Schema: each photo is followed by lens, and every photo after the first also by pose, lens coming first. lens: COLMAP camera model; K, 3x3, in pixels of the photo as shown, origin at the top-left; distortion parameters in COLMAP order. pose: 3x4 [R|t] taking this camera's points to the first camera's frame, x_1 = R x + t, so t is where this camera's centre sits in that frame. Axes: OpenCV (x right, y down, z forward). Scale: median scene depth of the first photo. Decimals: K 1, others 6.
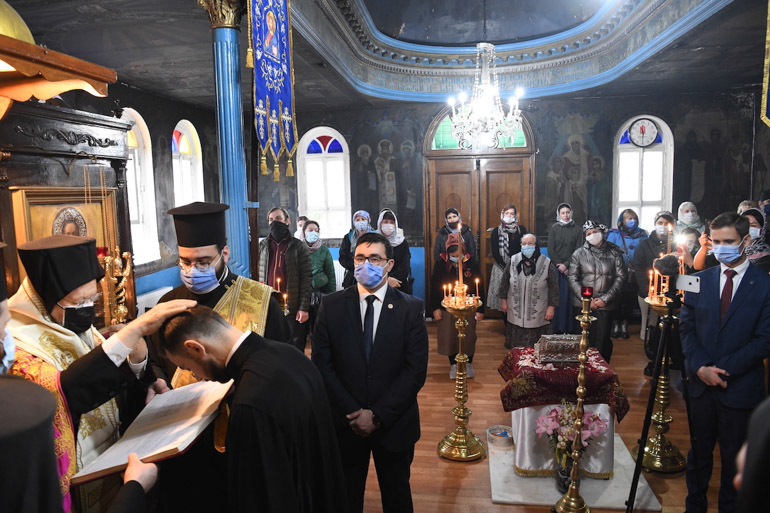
lens RADIAL K [[549.6, 0, 383.2], [0, 549.6, 255.3], [0, 0, 1]] dist [-0.046671, 0.020546]
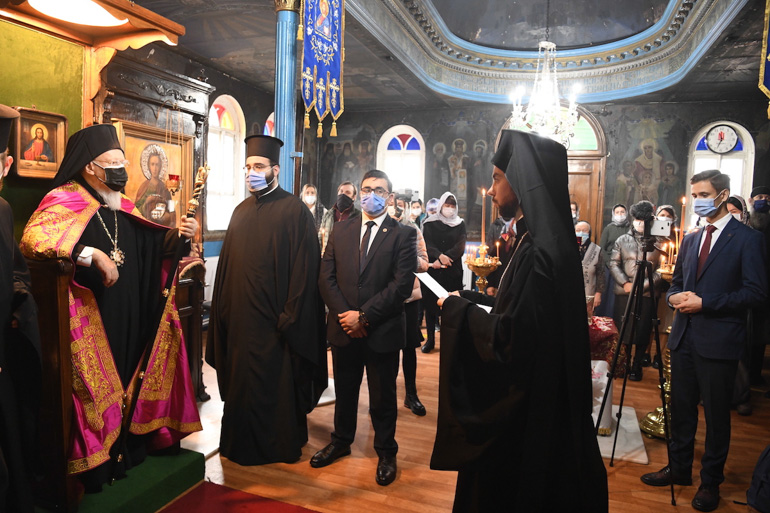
lens RADIAL K [[549.6, 0, 385.0], [0, 549.6, 259.3], [0, 0, 1]] dist [-0.046671, 0.020546]
pose [[0.979821, 0.072133, -0.186408, 0.113499], [-0.078537, 0.996540, -0.027195, 0.091423], [0.183802, 0.041286, 0.982096, -0.085892]]
